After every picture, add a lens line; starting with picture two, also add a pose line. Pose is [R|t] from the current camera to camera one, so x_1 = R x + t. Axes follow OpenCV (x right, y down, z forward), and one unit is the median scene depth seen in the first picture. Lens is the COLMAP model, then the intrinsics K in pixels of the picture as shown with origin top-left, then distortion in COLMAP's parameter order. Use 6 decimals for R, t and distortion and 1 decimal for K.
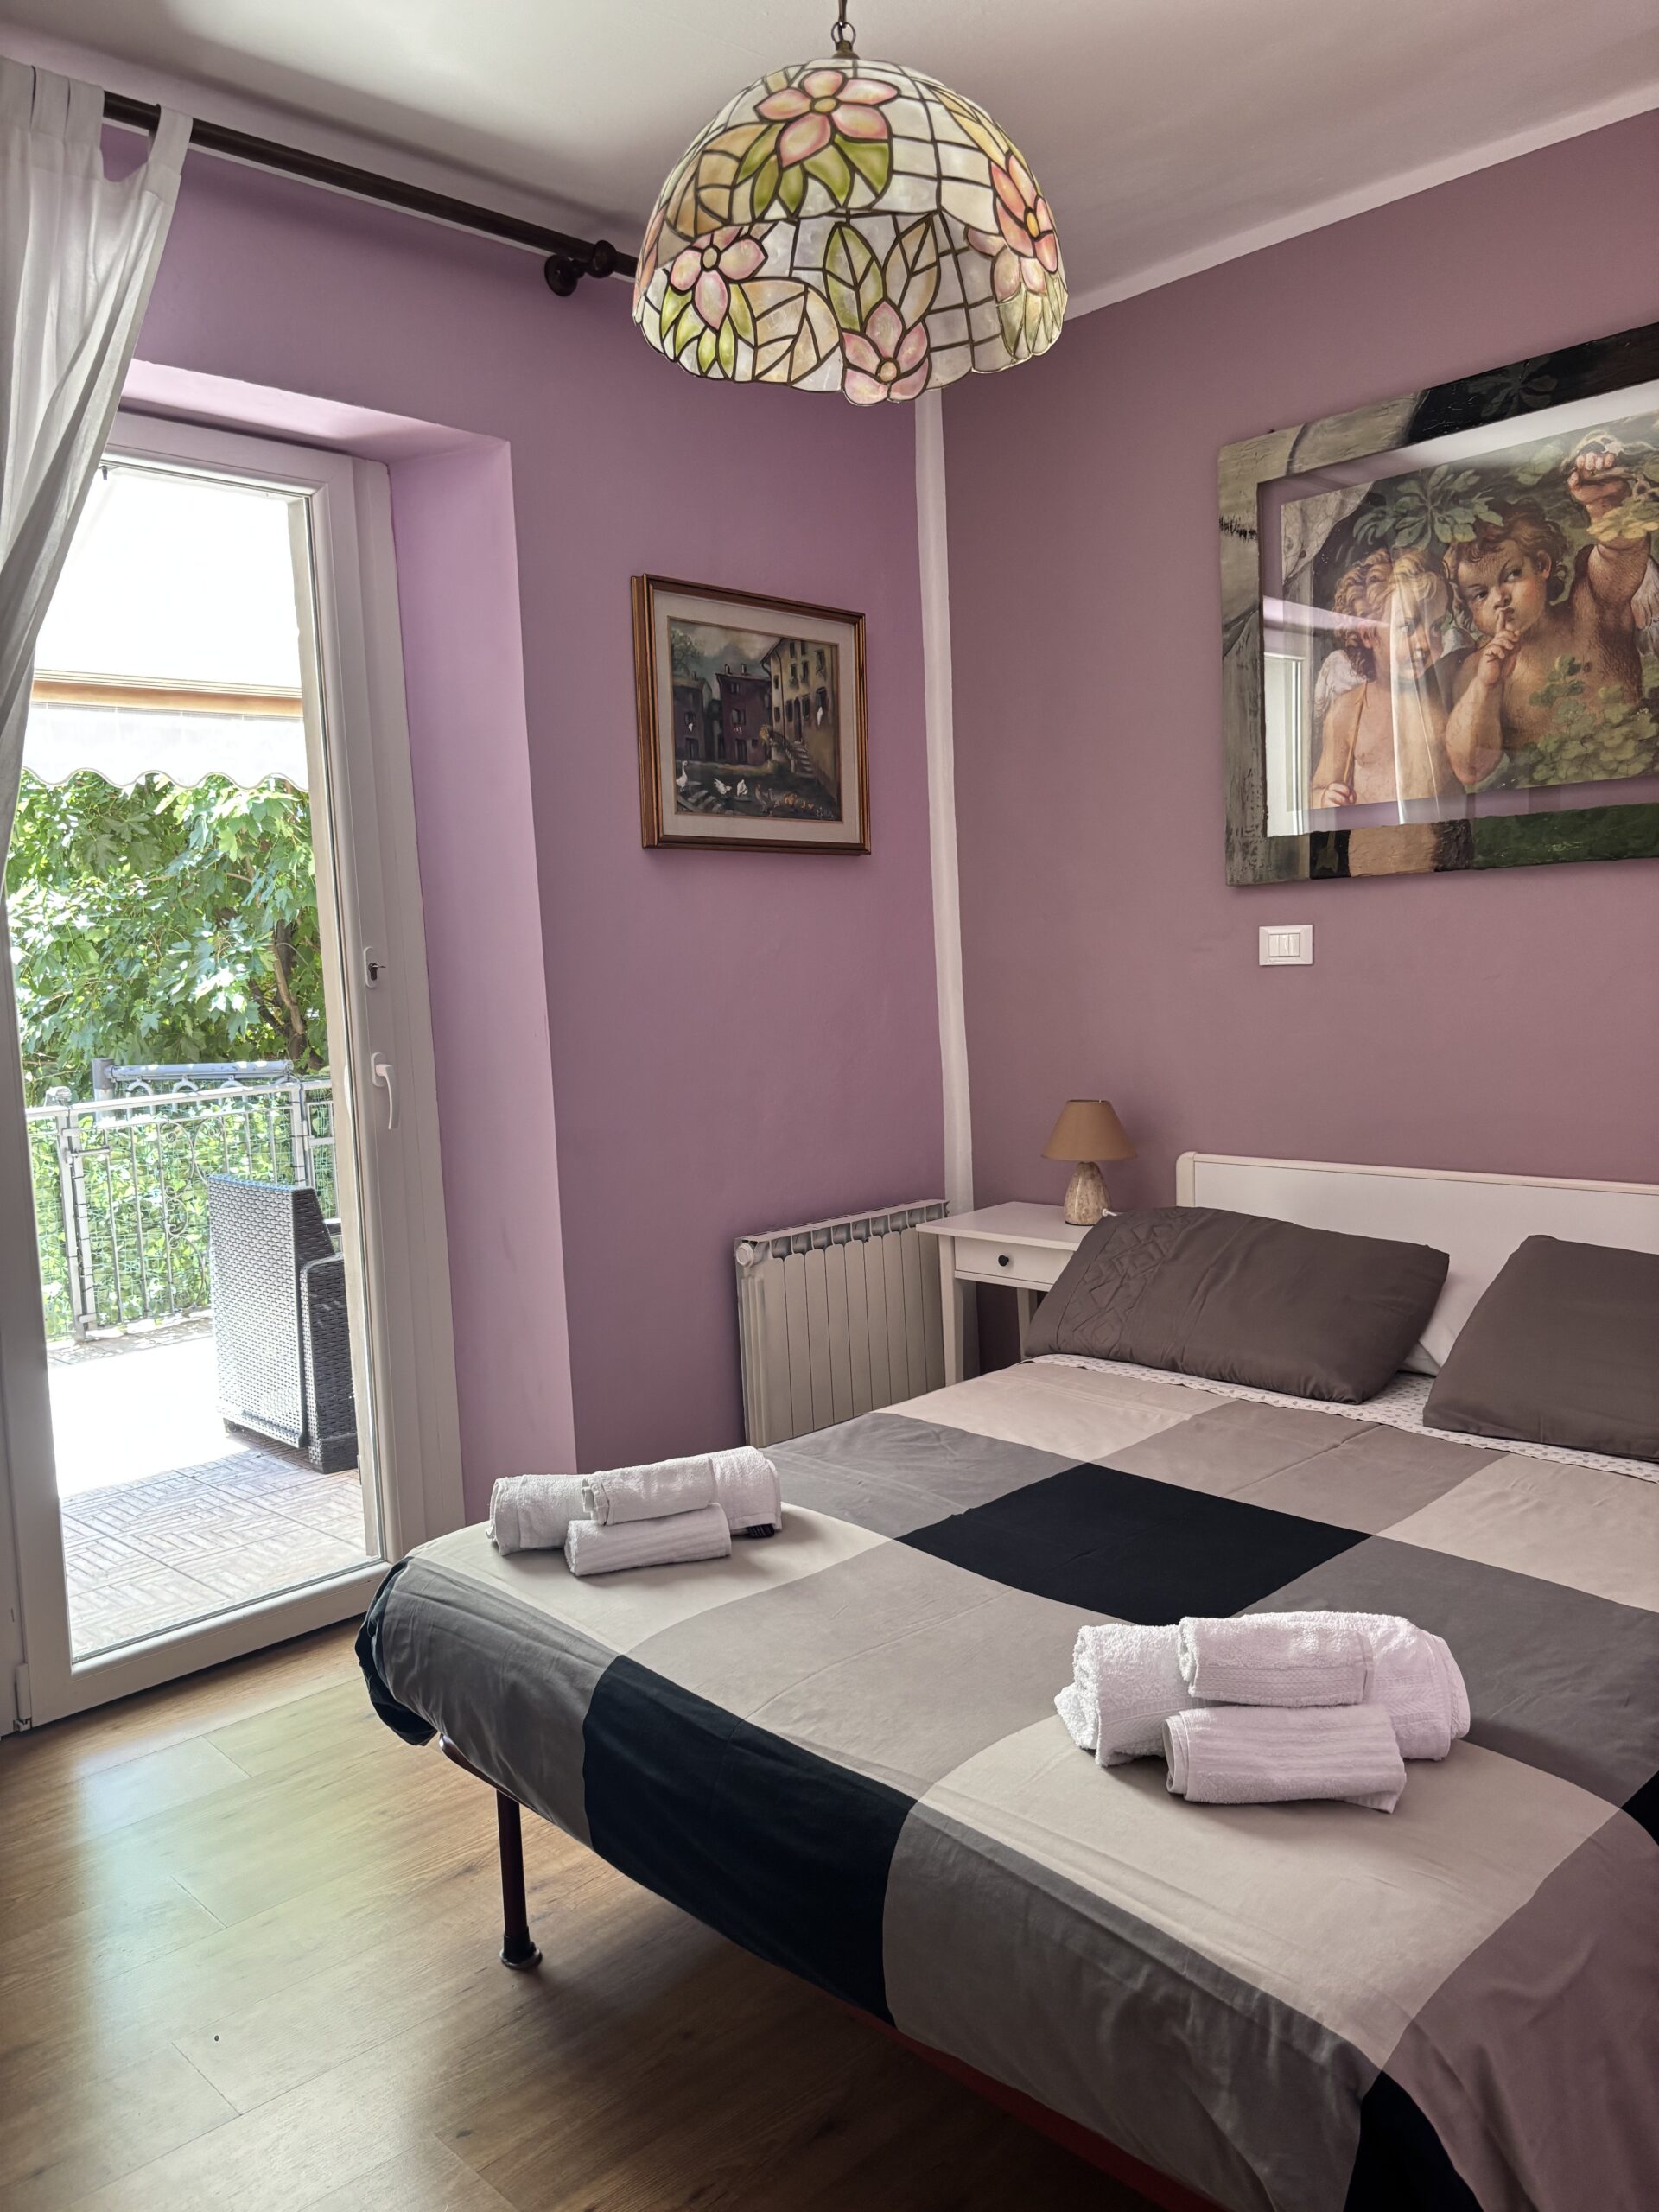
lens RADIAL K [[1680.6, 0, 819.8], [0, 1680.6, 1104.2], [0, 0, 1]] dist [0.033634, -0.037906]
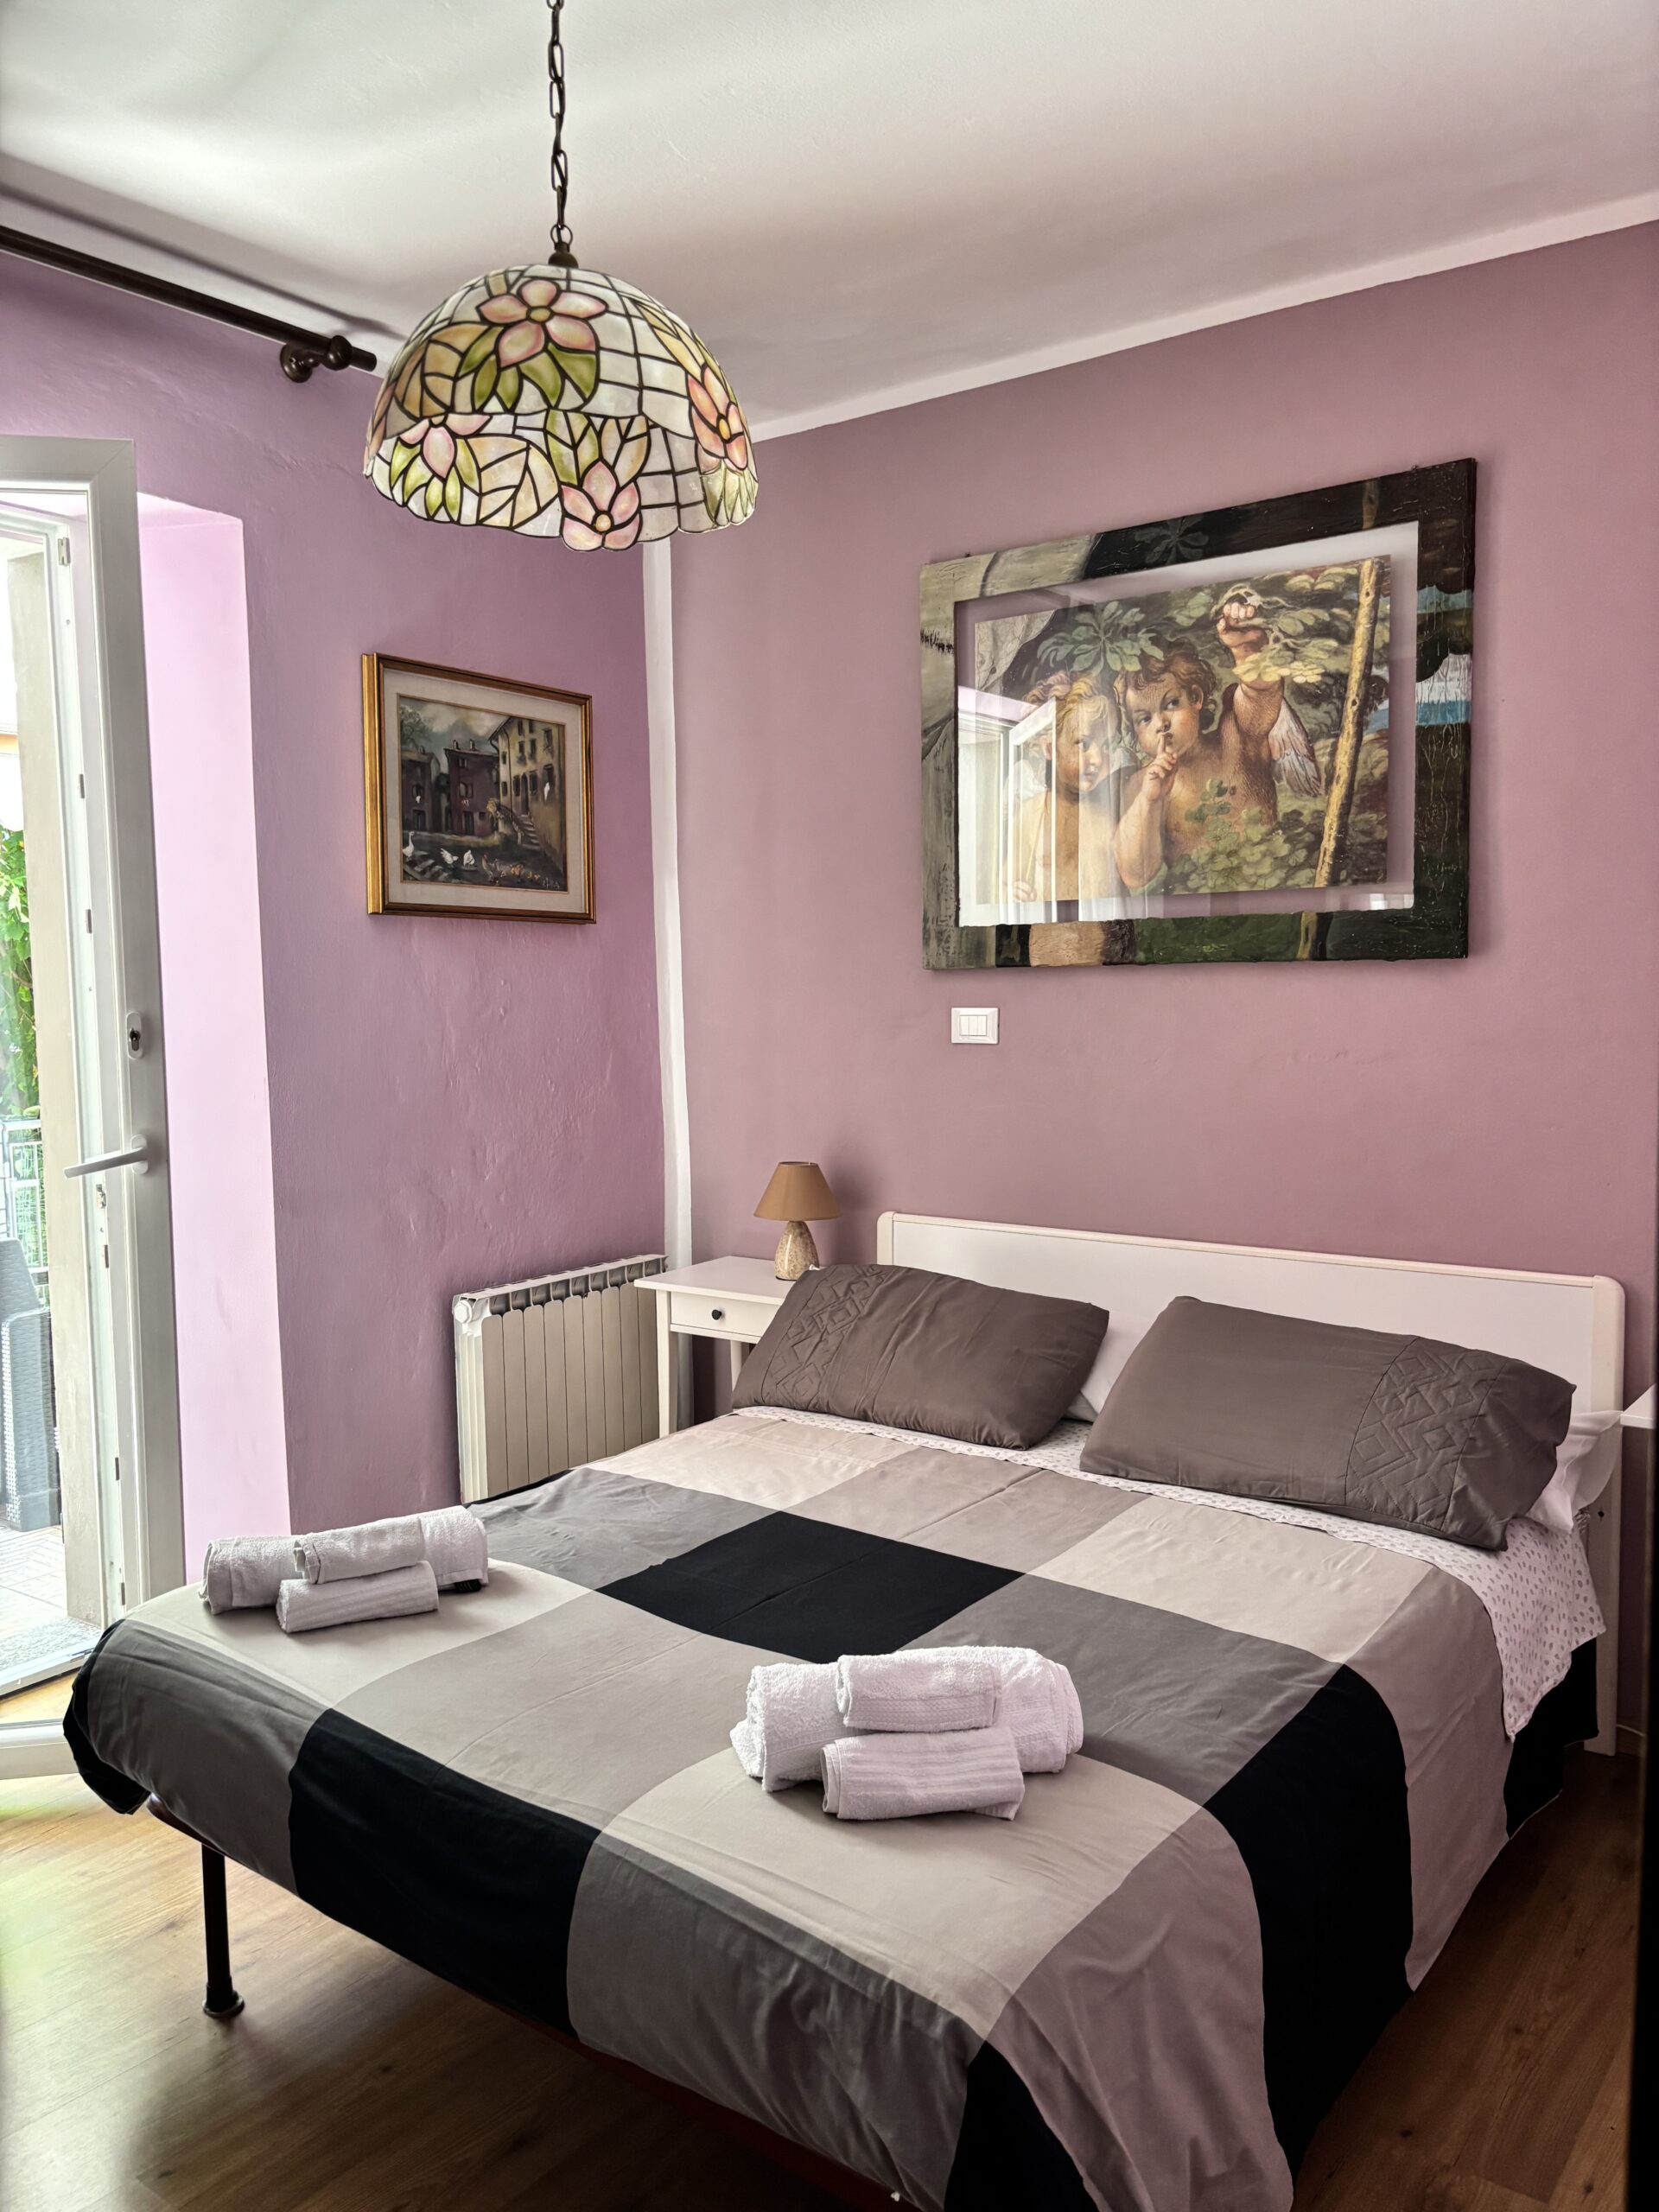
lens RADIAL K [[1680.6, 0, 811.5], [0, 1680.6, 1105.6], [0, 0, 1]] dist [0.033634, -0.037906]
pose [[0.988445, 0.015998, 0.150736, 0.010219], [-0.013211, 0.999723, -0.019472, -0.022894], [-0.151005, 0.017255, 0.988382, -0.065094]]
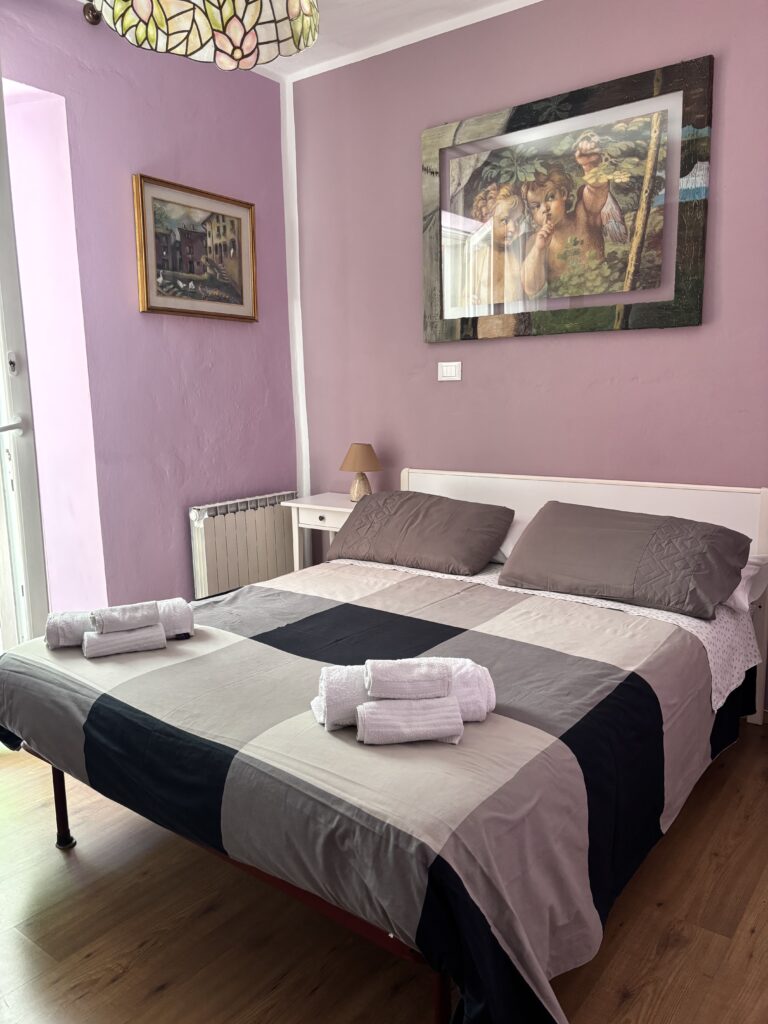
lens RADIAL K [[778.0, 0, 378.5], [0, 778.0, 511.8], [0, 0, 1]] dist [0.033634, -0.037906]
pose [[0.988909, 0.000632, 0.148521, 0.044615], [-0.009769, 0.998102, 0.060802, 0.030245], [-0.148201, -0.061578, 0.987038, 0.020941]]
